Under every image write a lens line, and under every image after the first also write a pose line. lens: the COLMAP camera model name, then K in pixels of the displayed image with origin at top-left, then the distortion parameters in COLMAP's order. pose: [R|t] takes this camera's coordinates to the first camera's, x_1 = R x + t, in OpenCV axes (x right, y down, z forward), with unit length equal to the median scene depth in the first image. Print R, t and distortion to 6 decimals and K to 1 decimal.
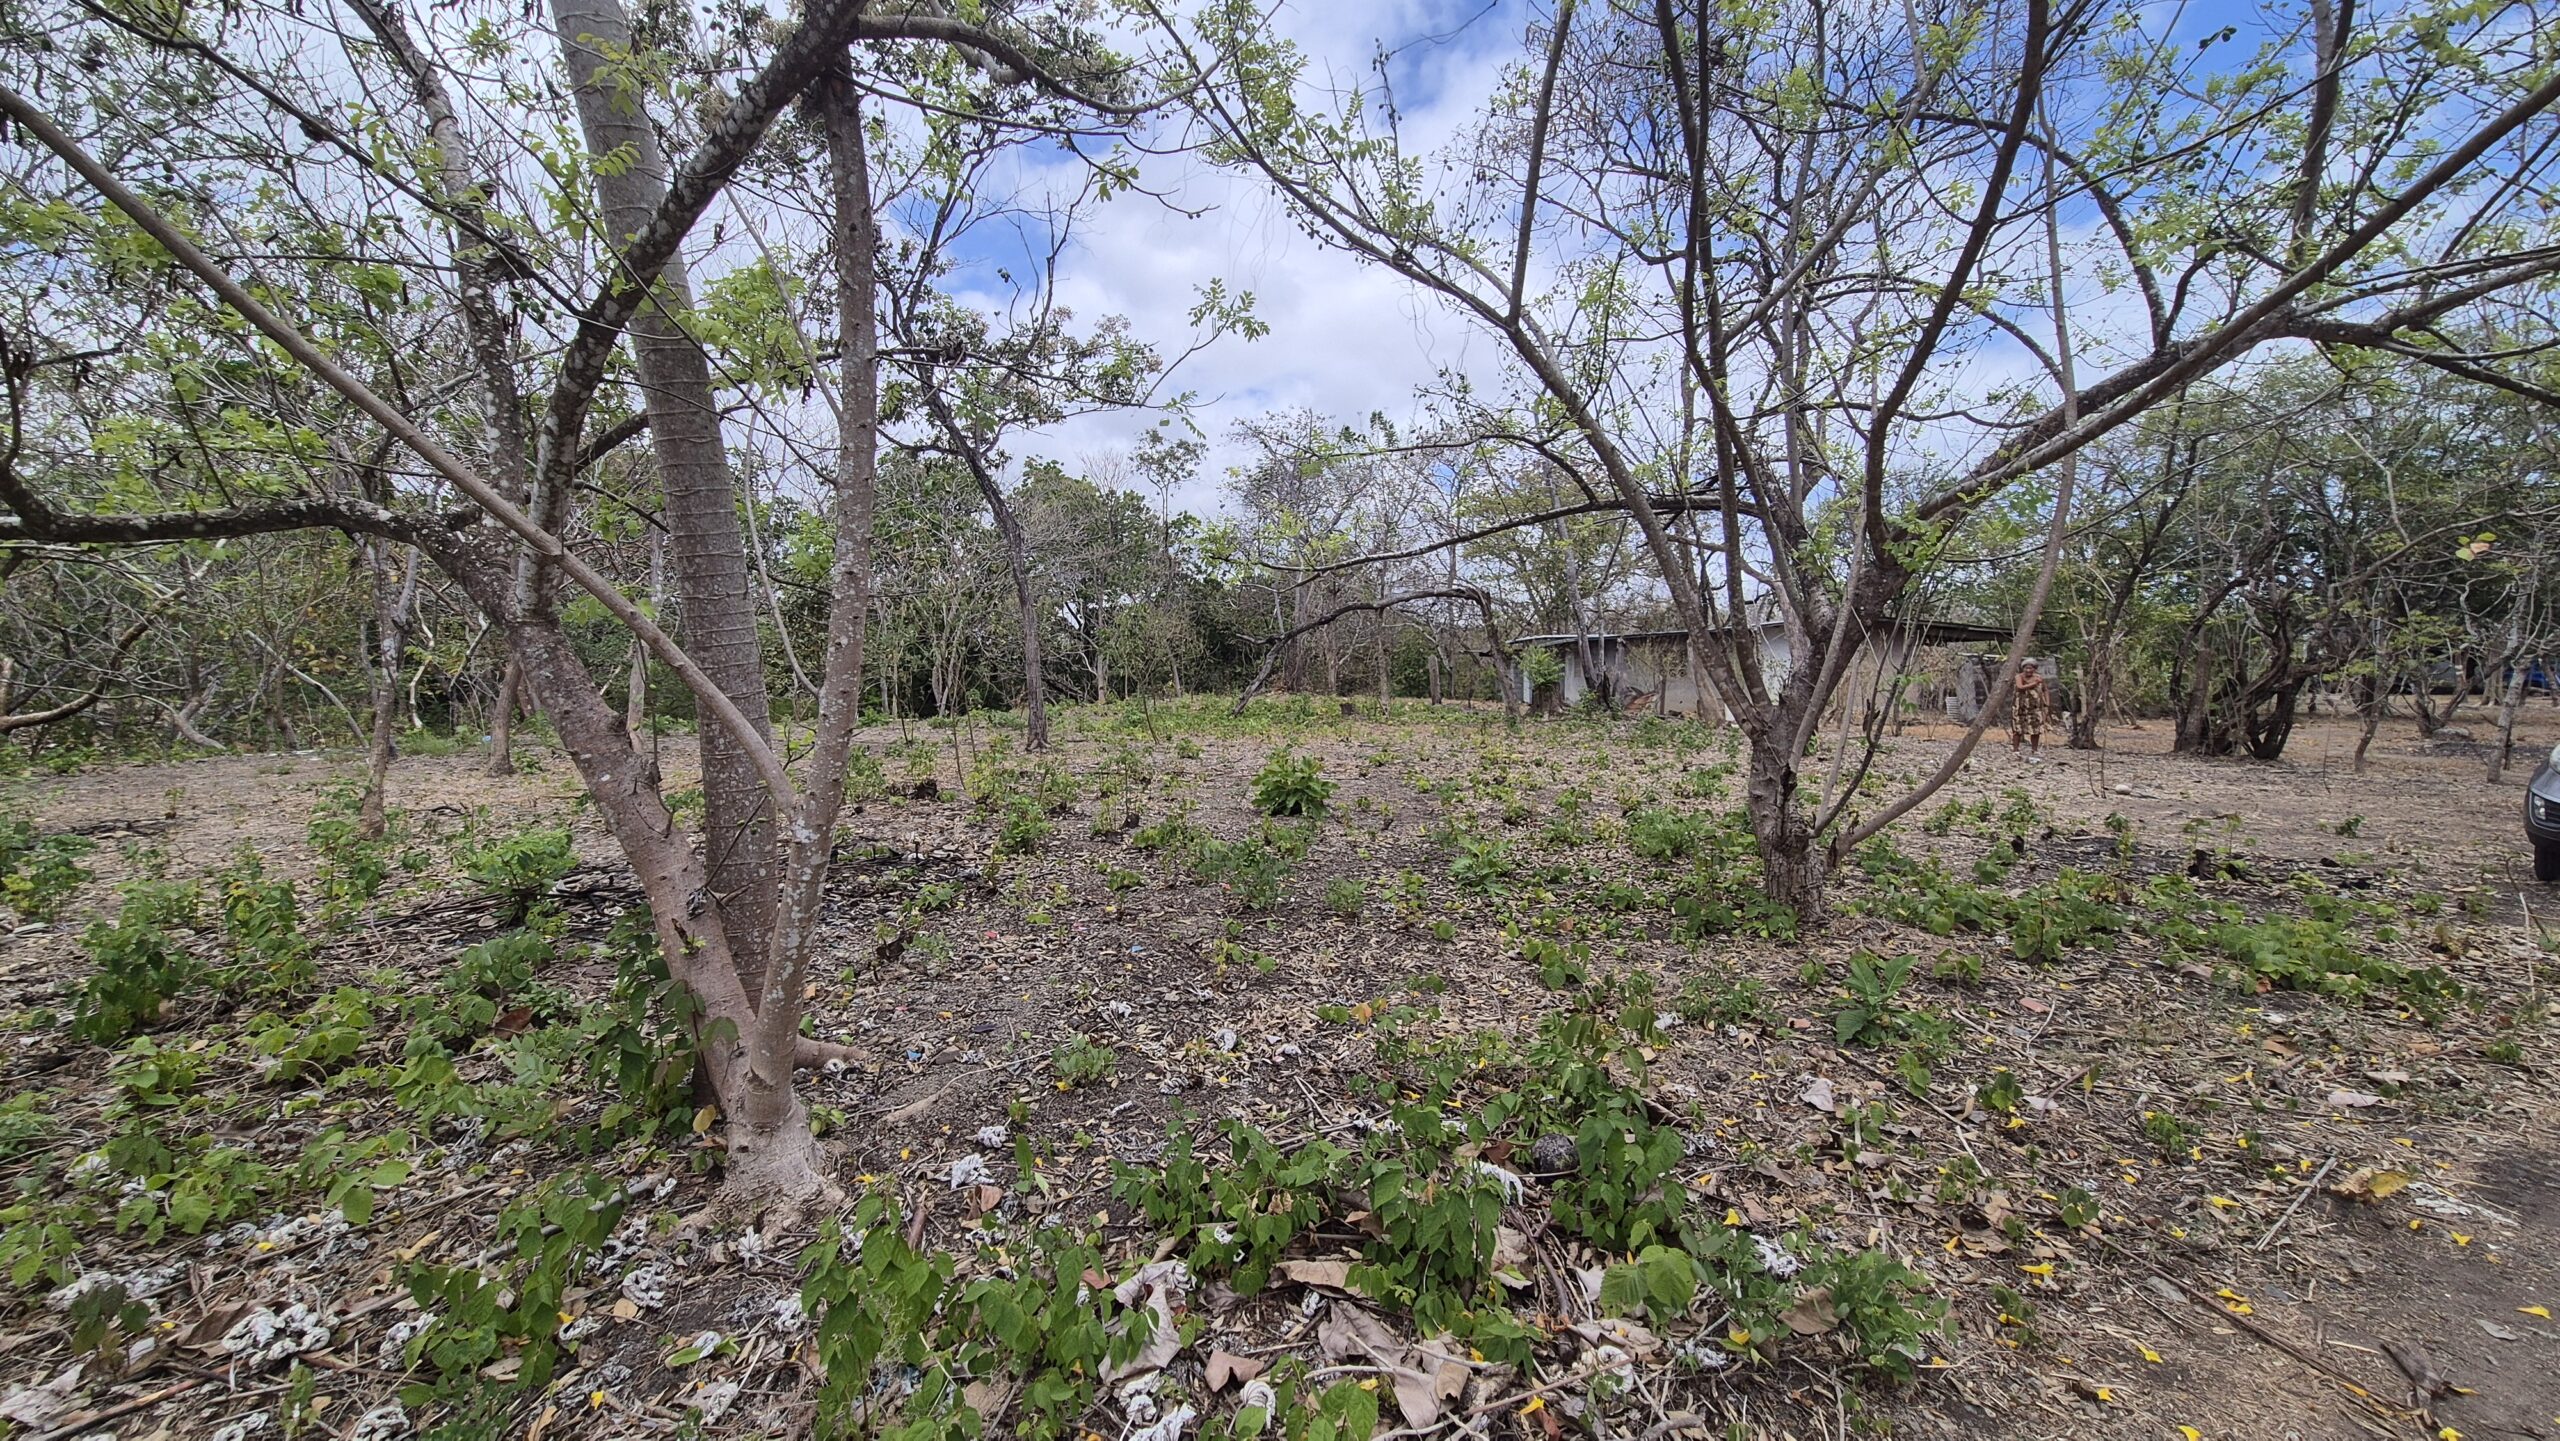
lens RADIAL K [[1052.4, 0, 1284.0], [0, 1052.4, 711.5], [0, 0, 1]] dist [-0.001049, 0.001625]
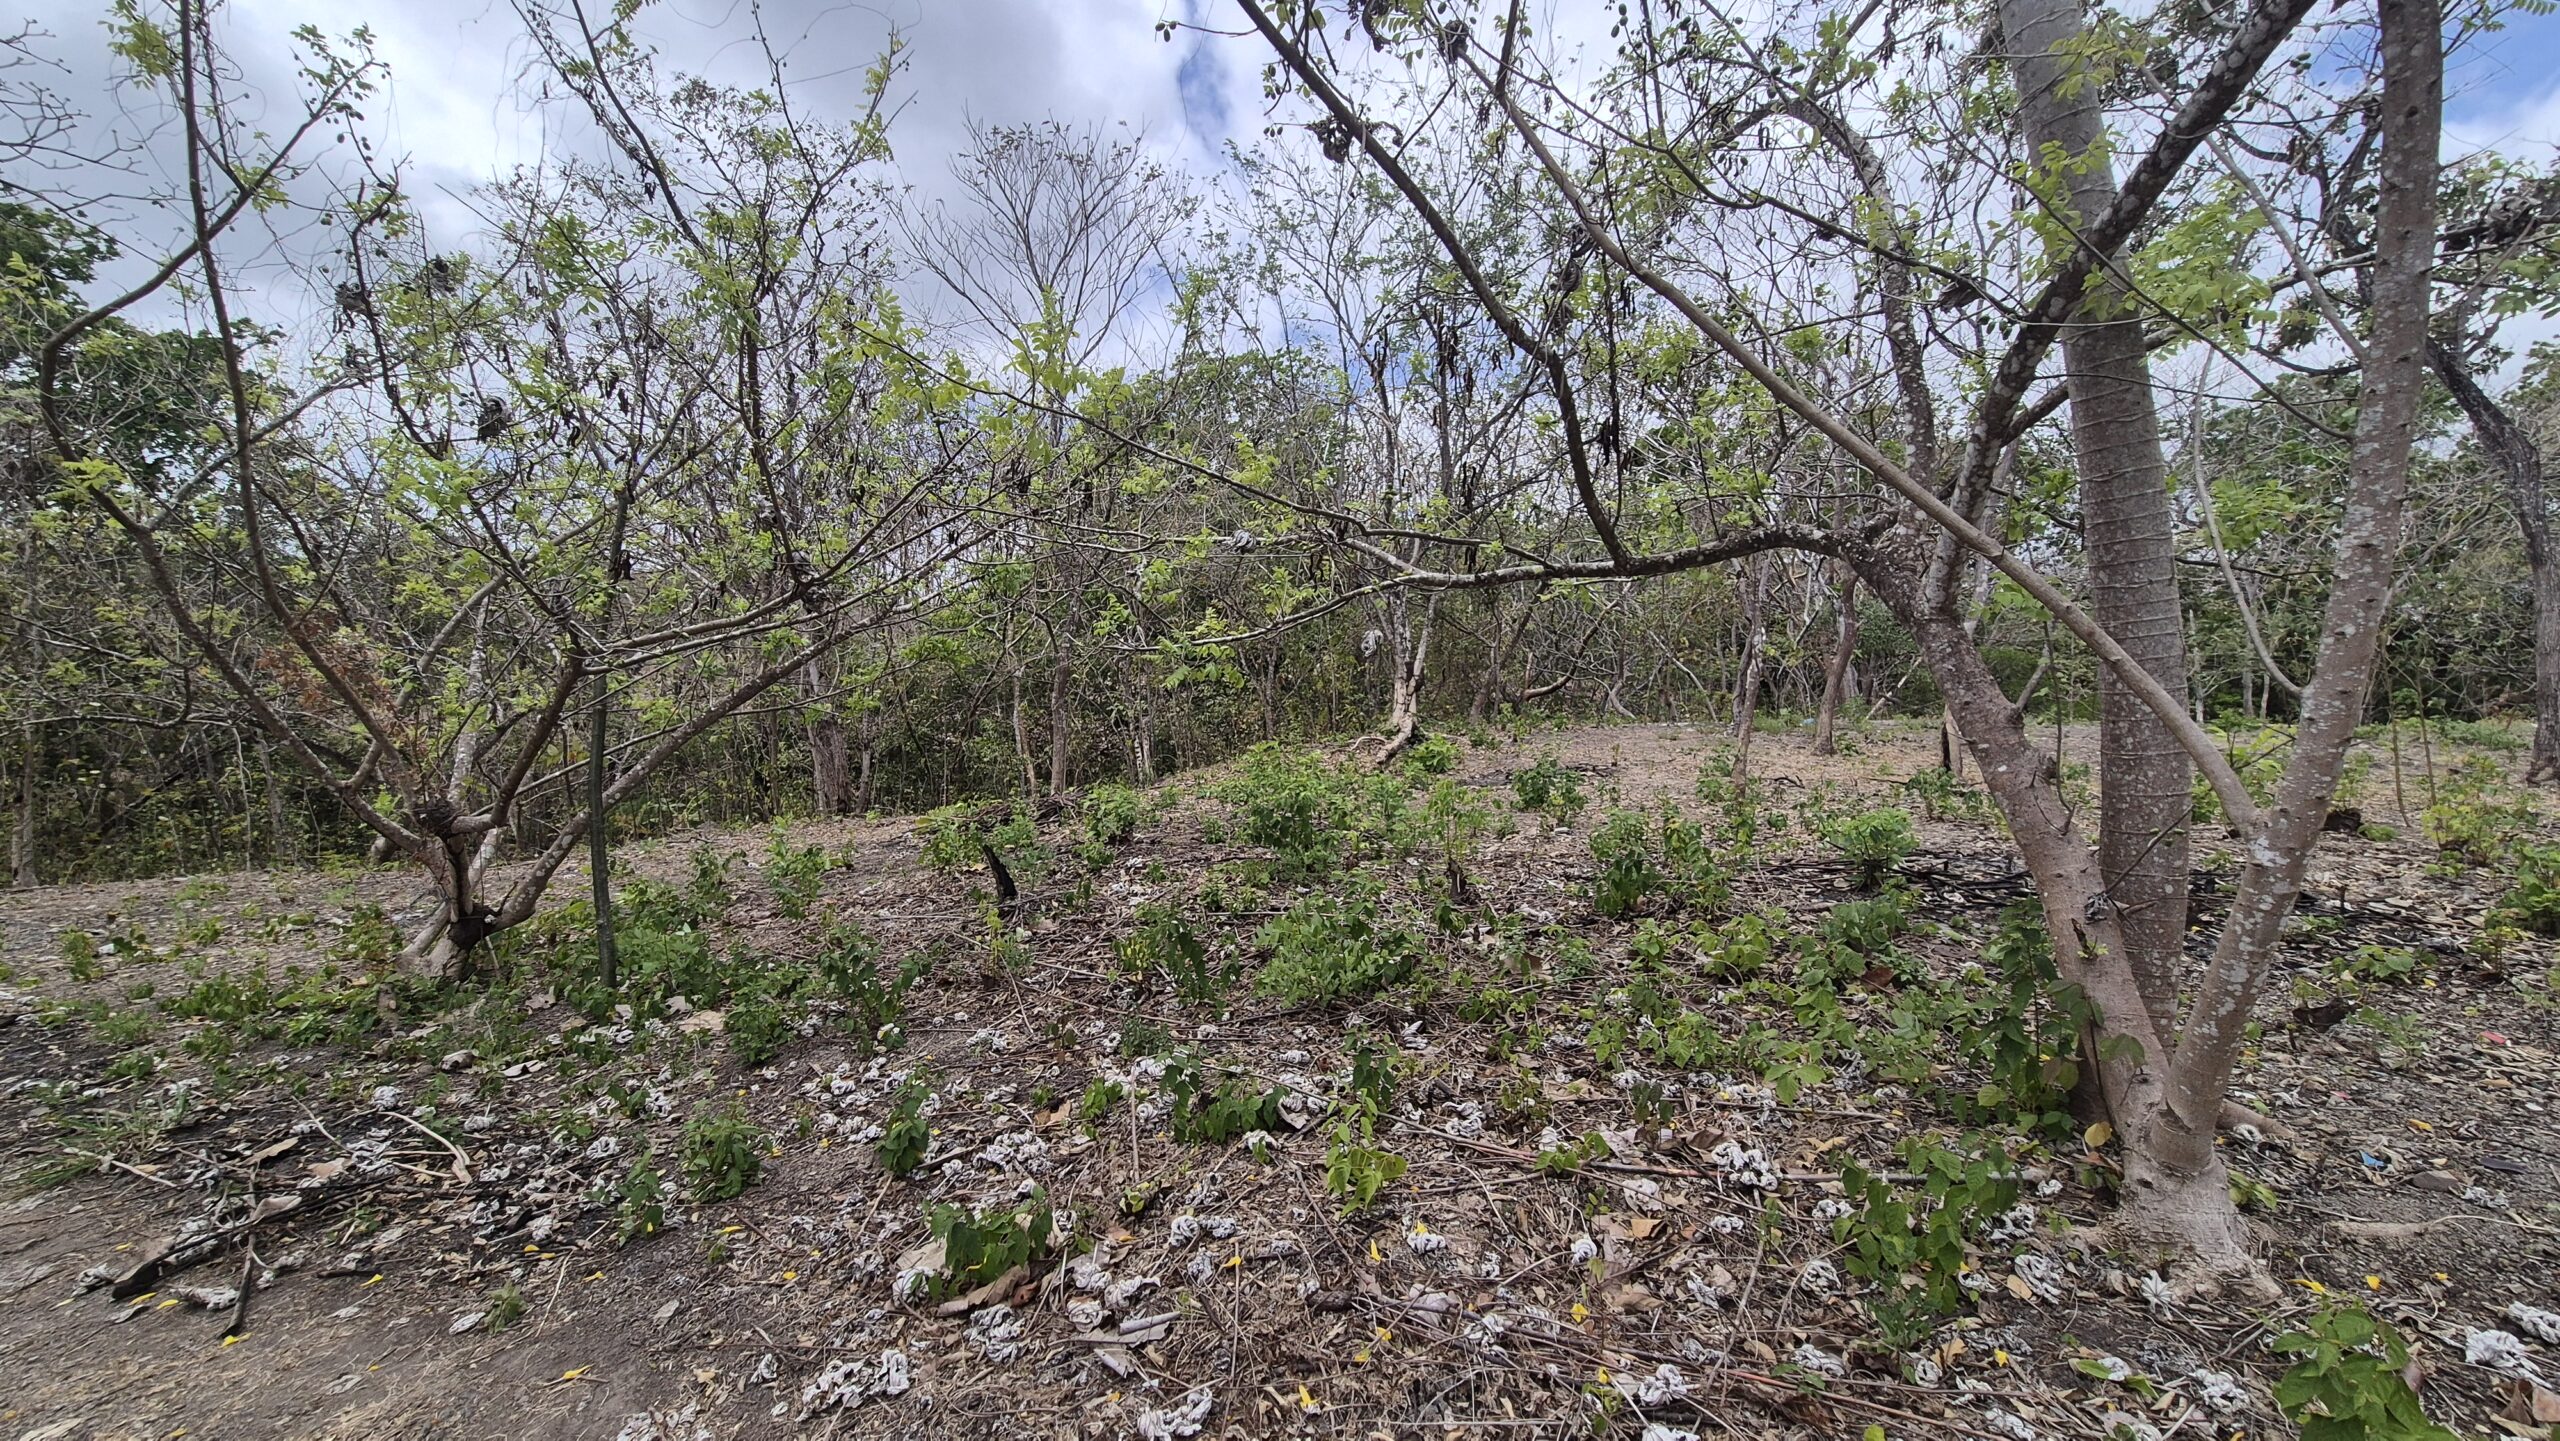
lens RADIAL K [[1048.1, 0, 1290.3], [0, 1048.1, 715.6], [0, 0, 1]] dist [0.001630, 0.000628]
pose [[0.455644, 0.048520, -0.888839, -0.052640], [-0.037075, 0.998681, 0.035510, 0.000797], [0.889390, 0.016774, 0.456842, -0.087005]]
